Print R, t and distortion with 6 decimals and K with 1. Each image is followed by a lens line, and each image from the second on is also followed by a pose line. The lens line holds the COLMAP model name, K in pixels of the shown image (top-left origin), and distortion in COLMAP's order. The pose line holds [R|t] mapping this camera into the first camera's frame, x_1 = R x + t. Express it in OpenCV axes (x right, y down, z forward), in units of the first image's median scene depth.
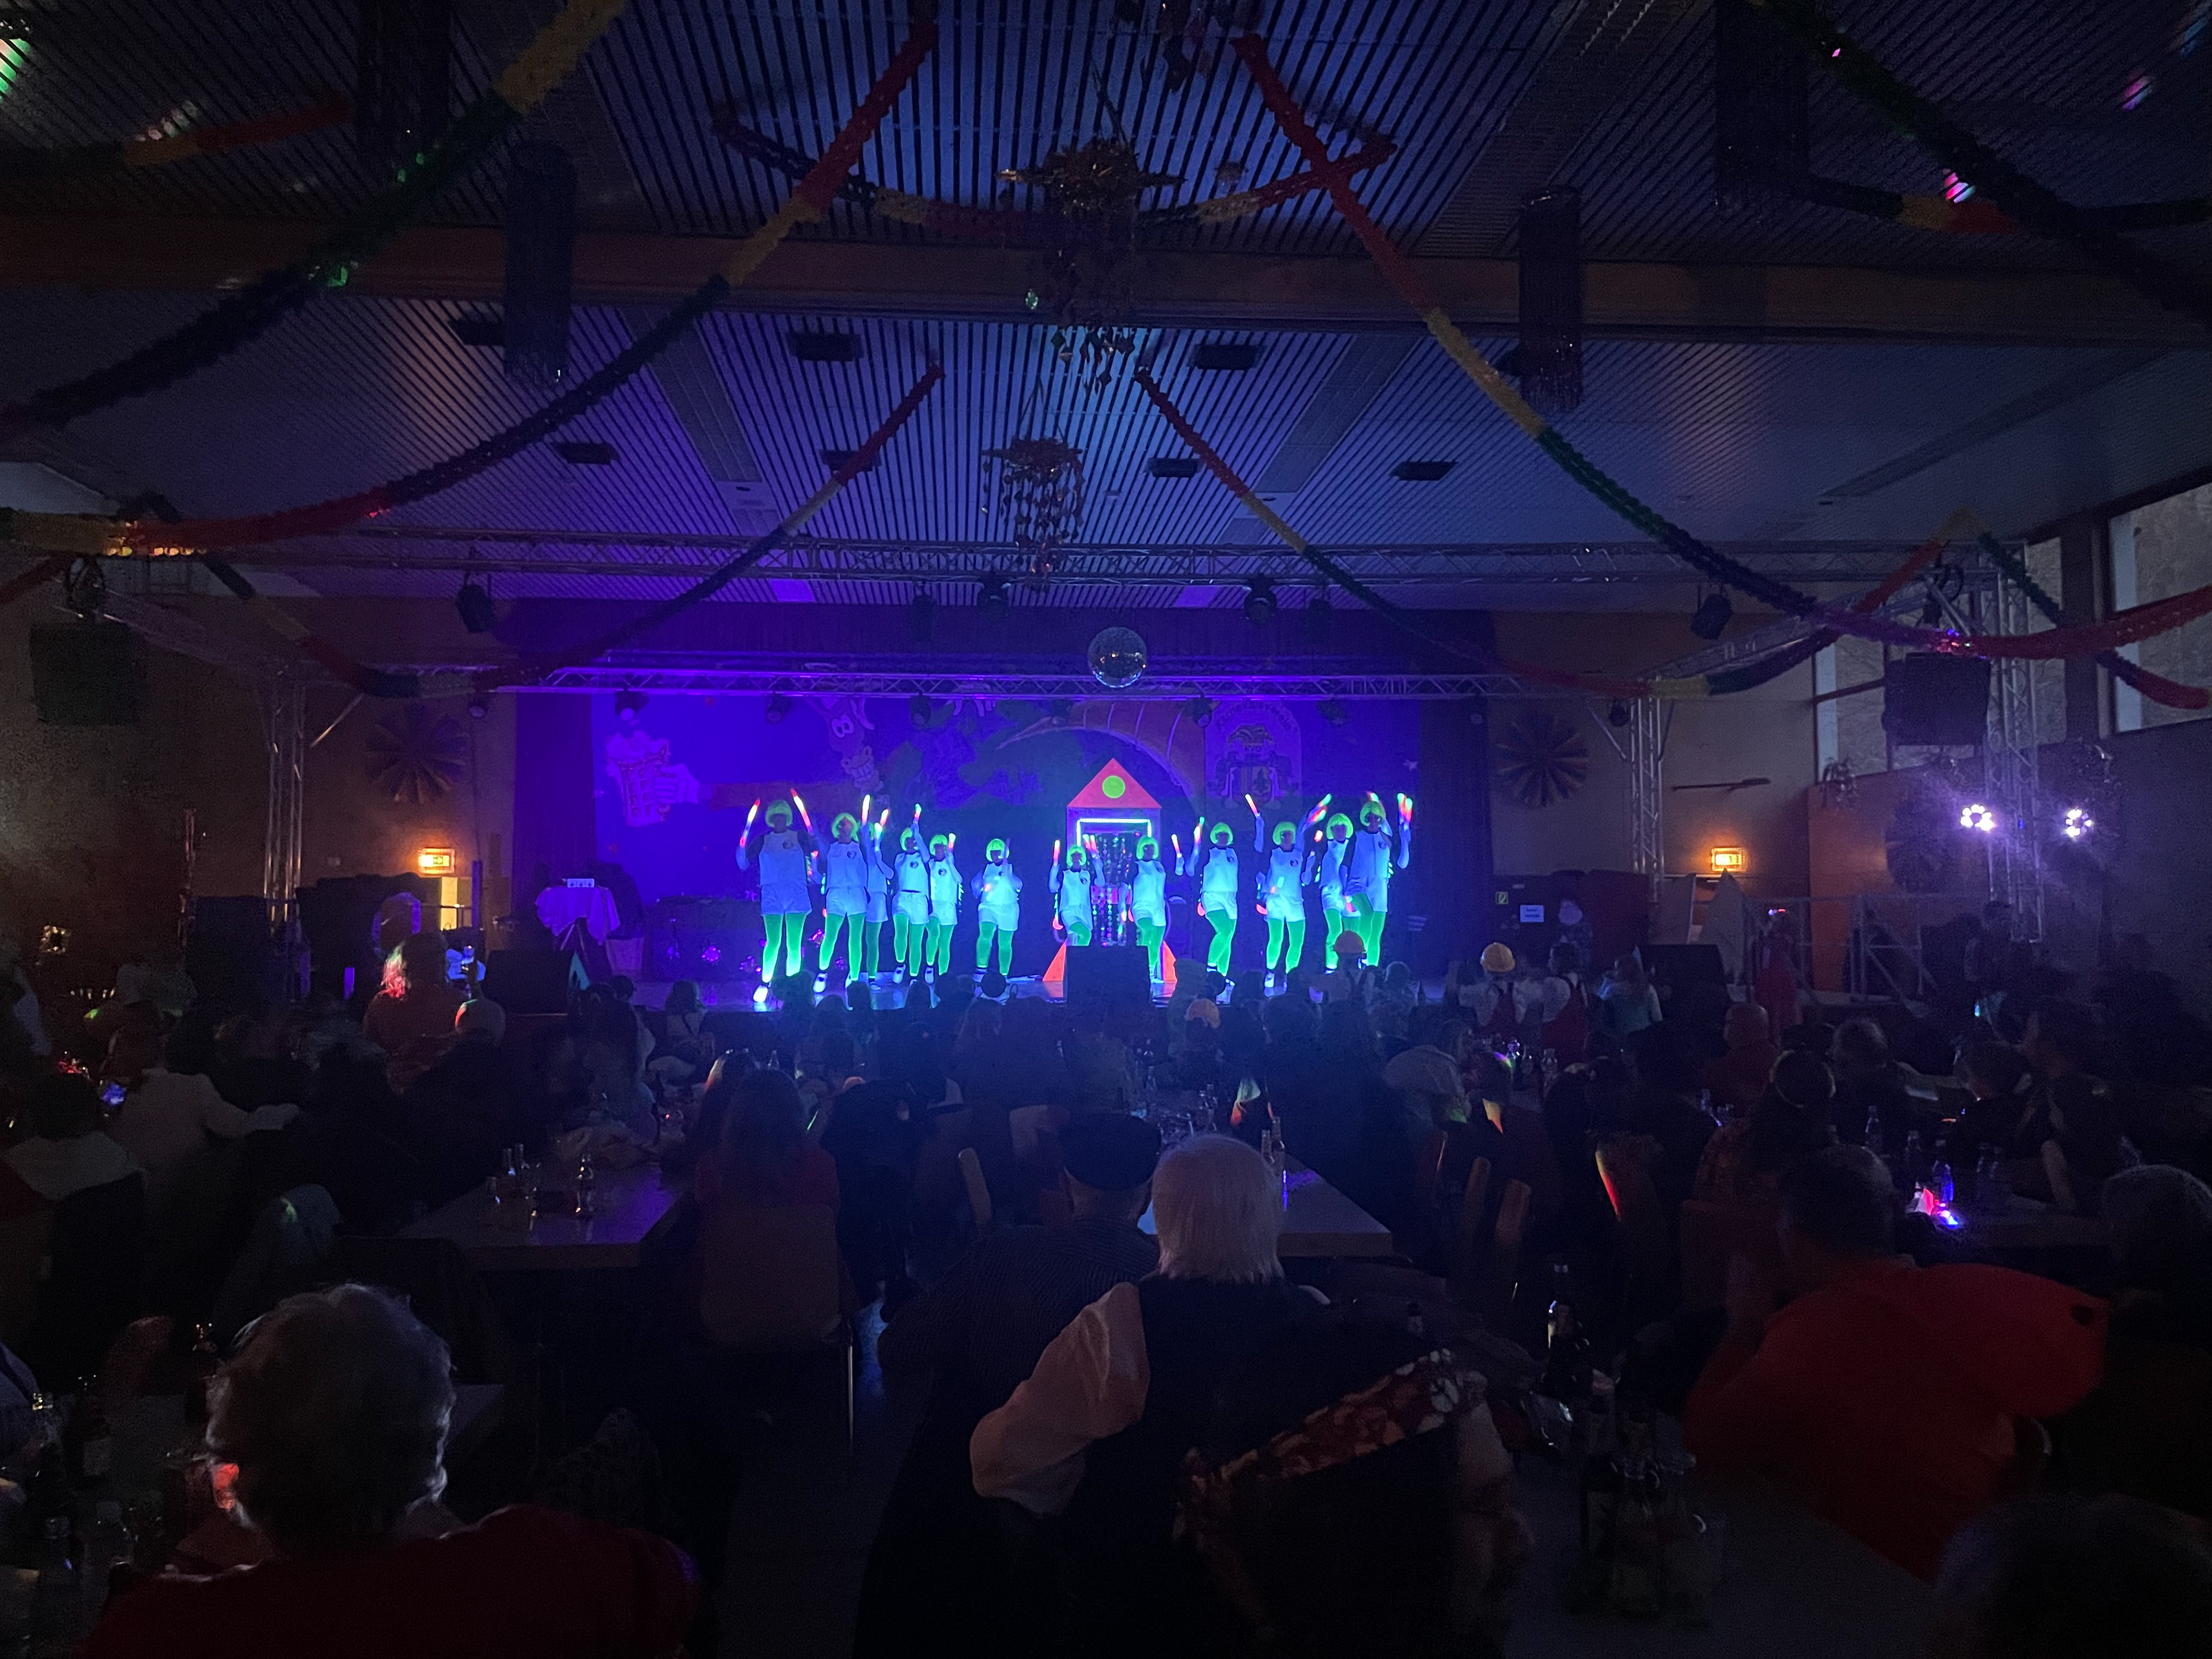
lens RADIAL K [[1702.7, 0, 1096.9], [0, 1702.7, 822.7], [0, 0, 1]] dist [0.094145, -0.127854]
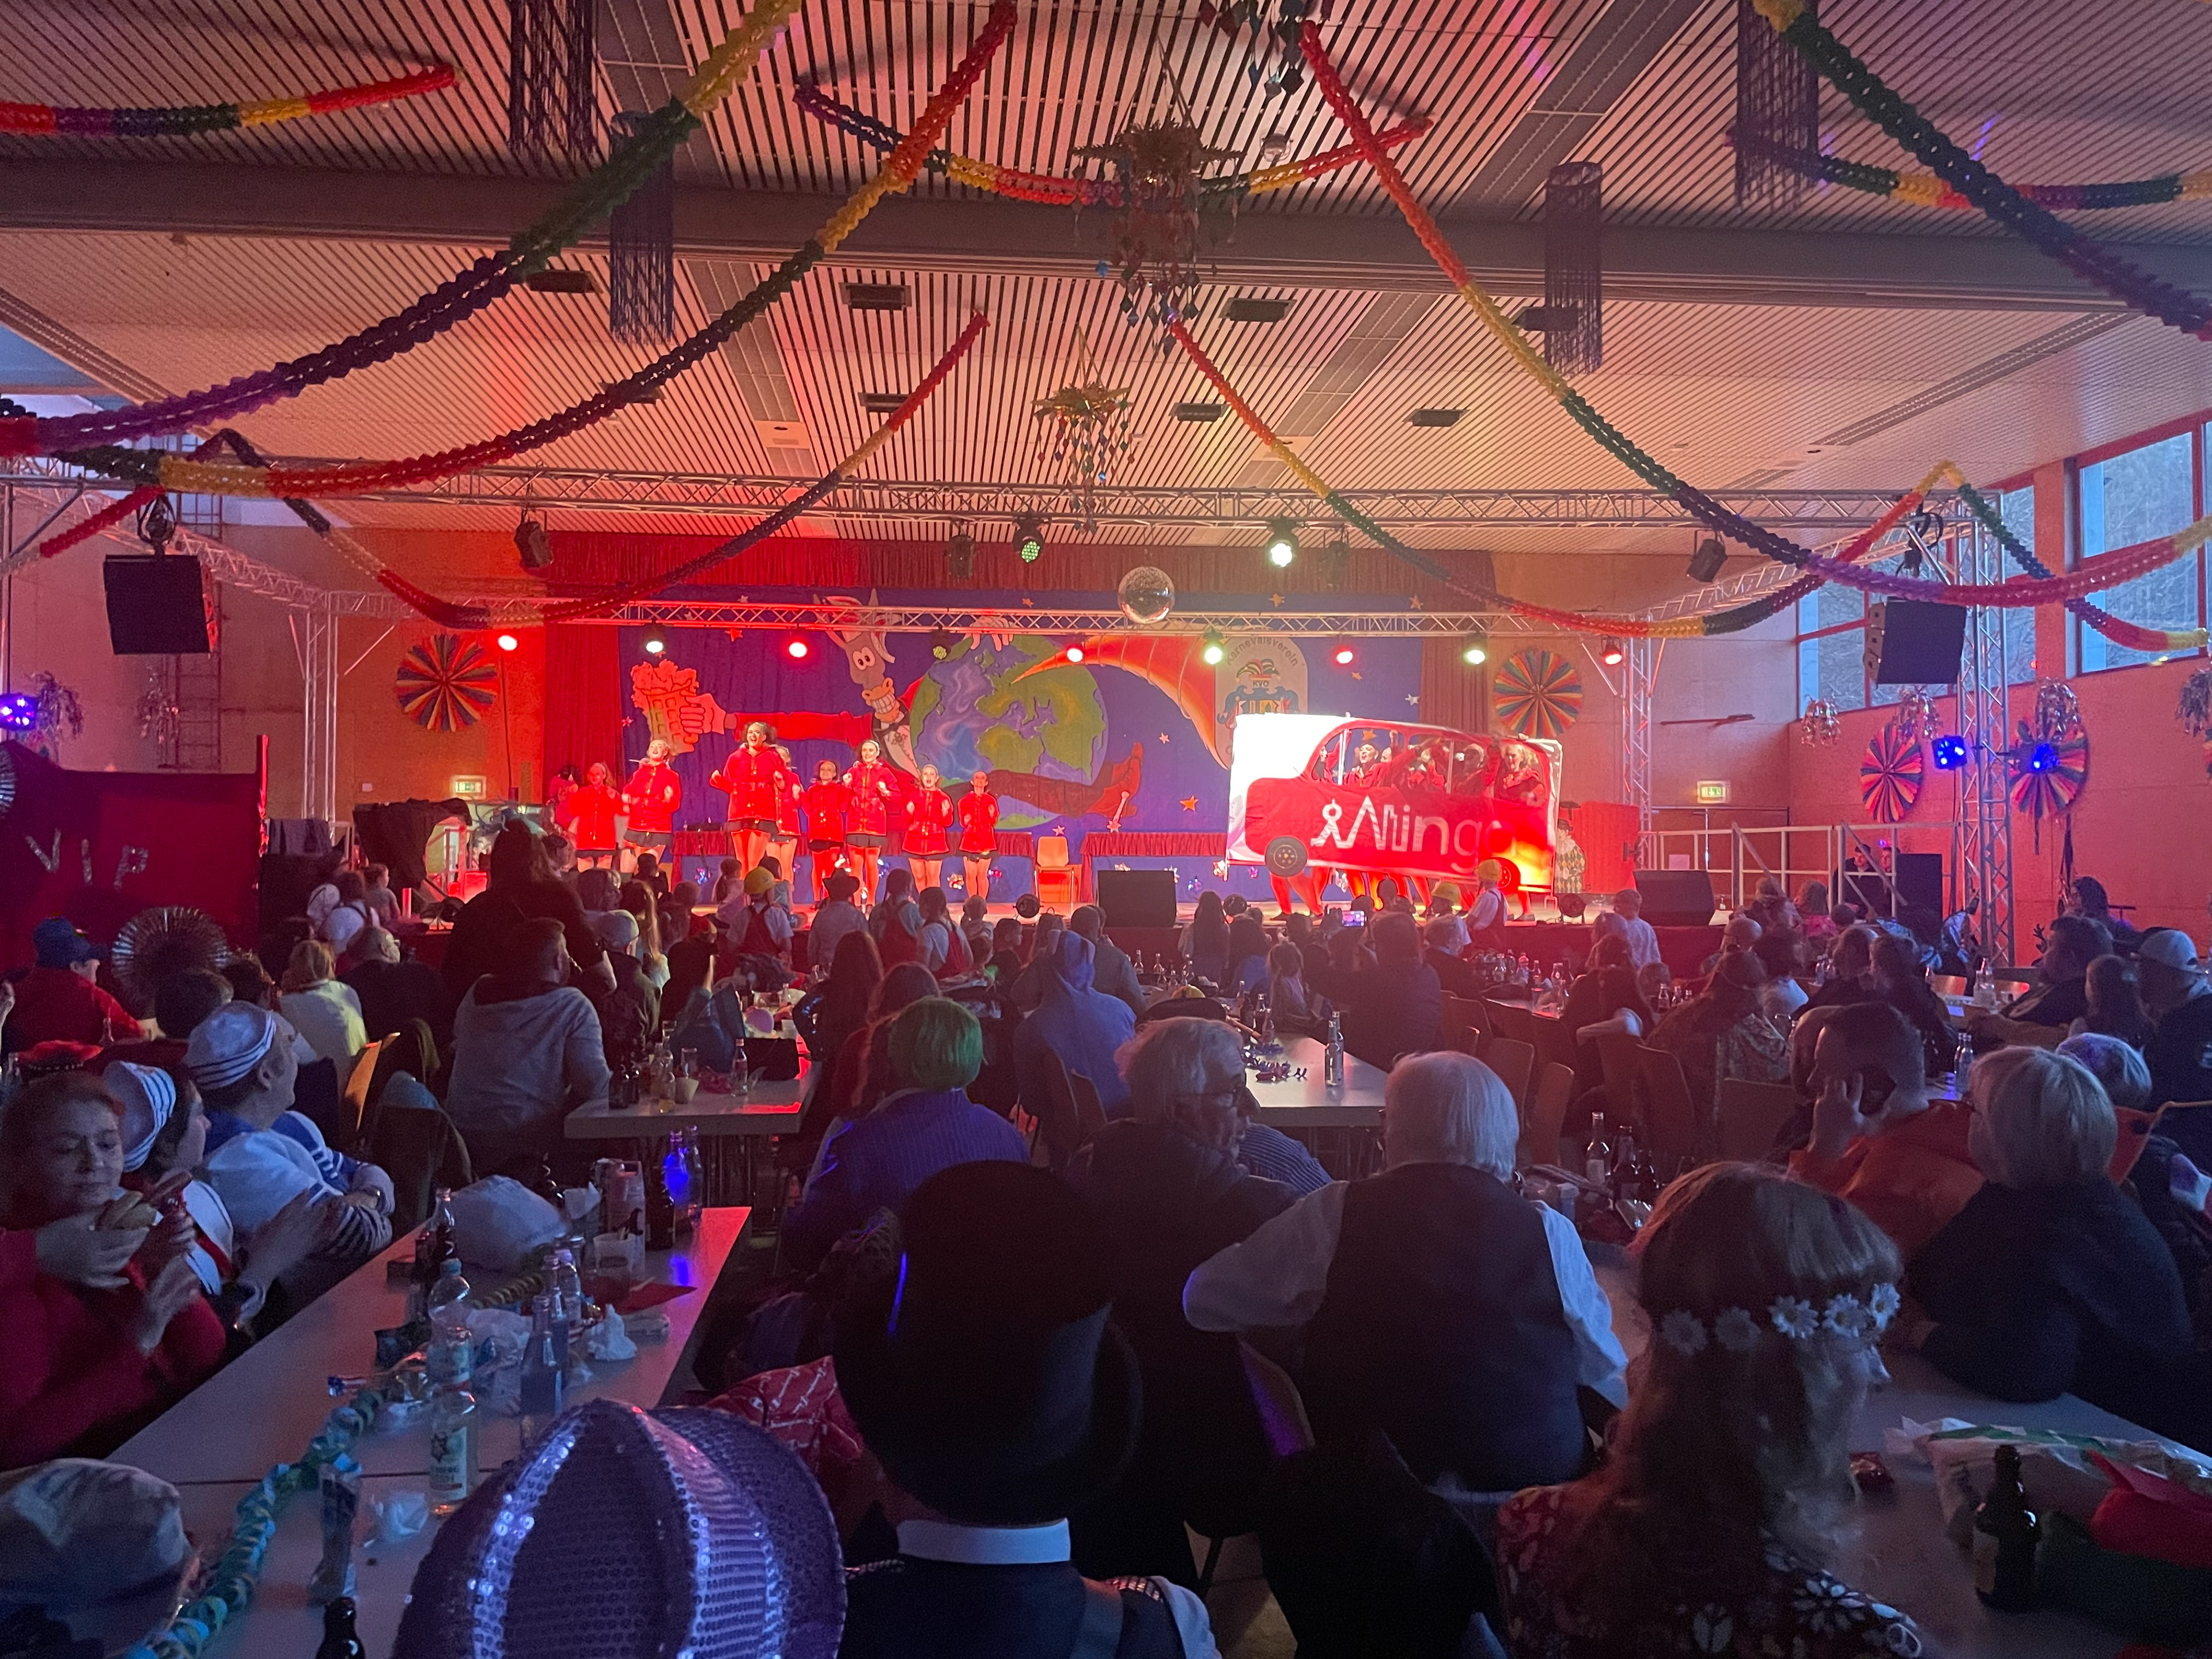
lens RADIAL K [[1702.6, 0, 1121.7], [0, 1702.6, 824.5], [0, 0, 1]] dist [0.095358, -0.127702]
pose [[0.999666, 0.004380, 0.025486, -0.029233], [-0.005411, 0.999164, 0.040514, 0.001396], [-0.025287, -0.040638, 0.998854, -0.055464]]
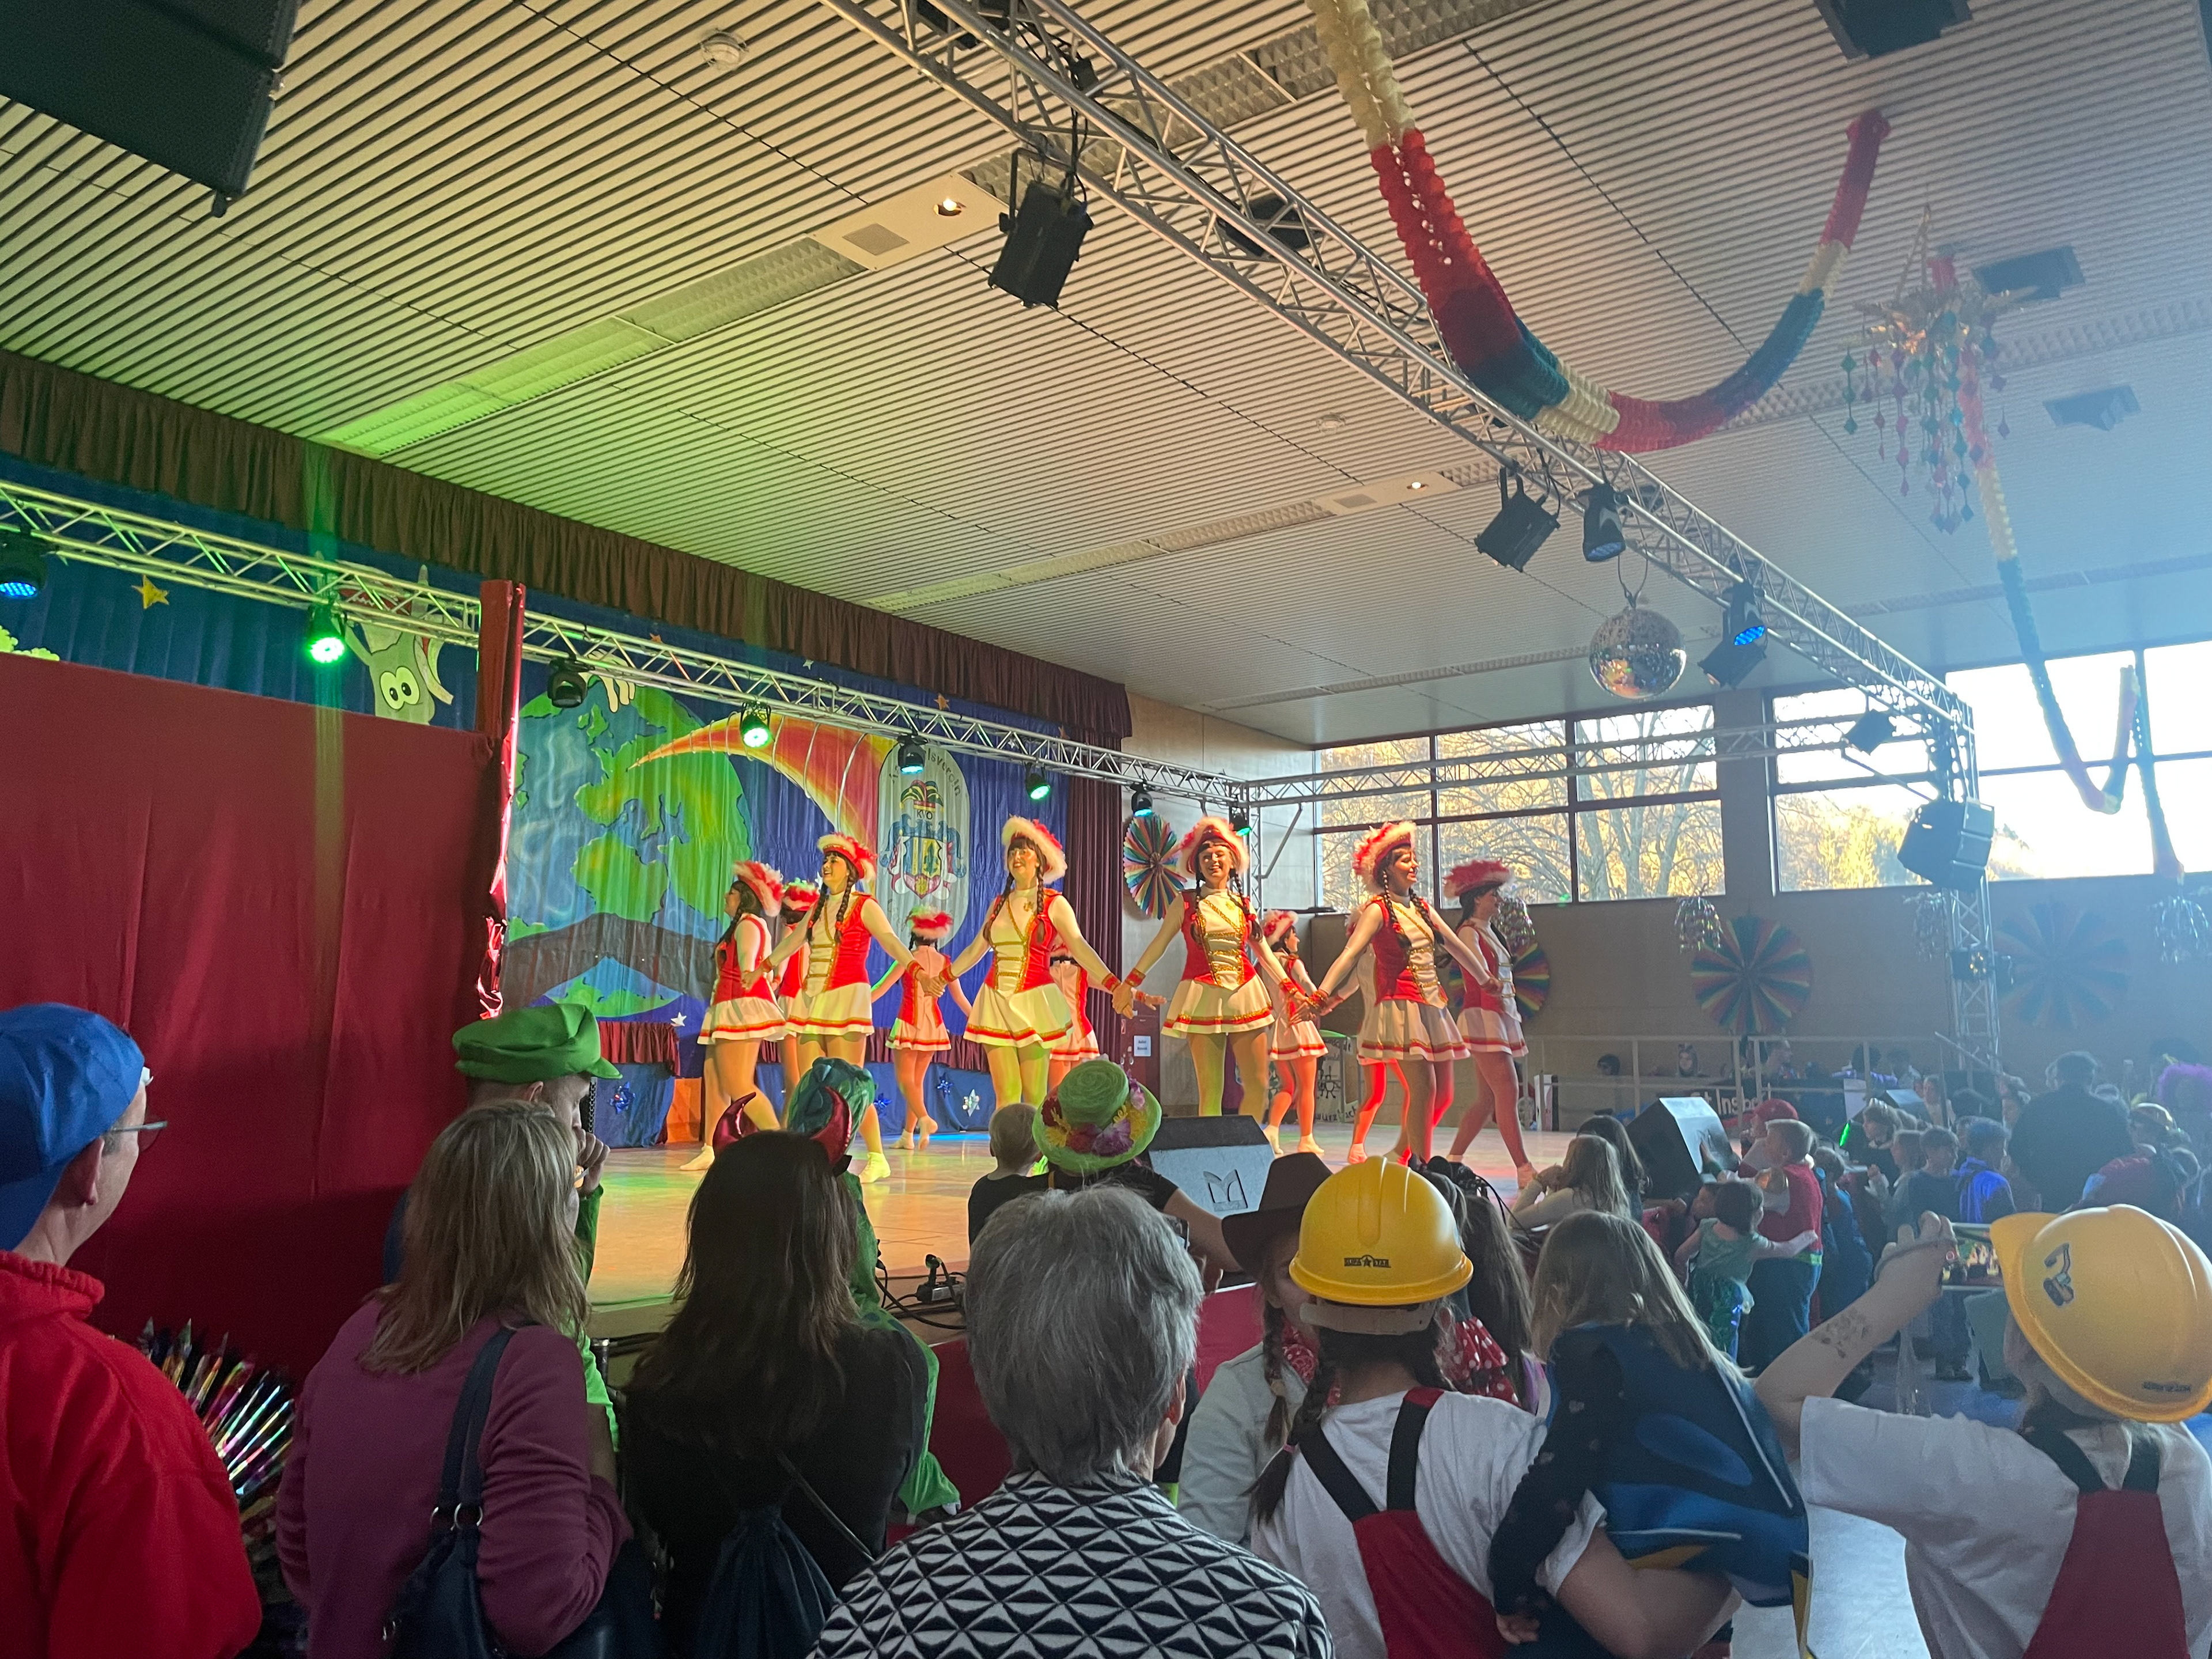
lens RADIAL K [[1702.7, 0, 1096.9], [0, 1702.7, 822.7], [0, 0, 1]] dist [0.094145, -0.127854]
pose [[0.671457, 0.109540, 0.732902, -0.604414], [-0.052317, 0.993554, -0.100566, 0.045739], [-0.739194, 0.029183, 0.672860, 0.702837]]
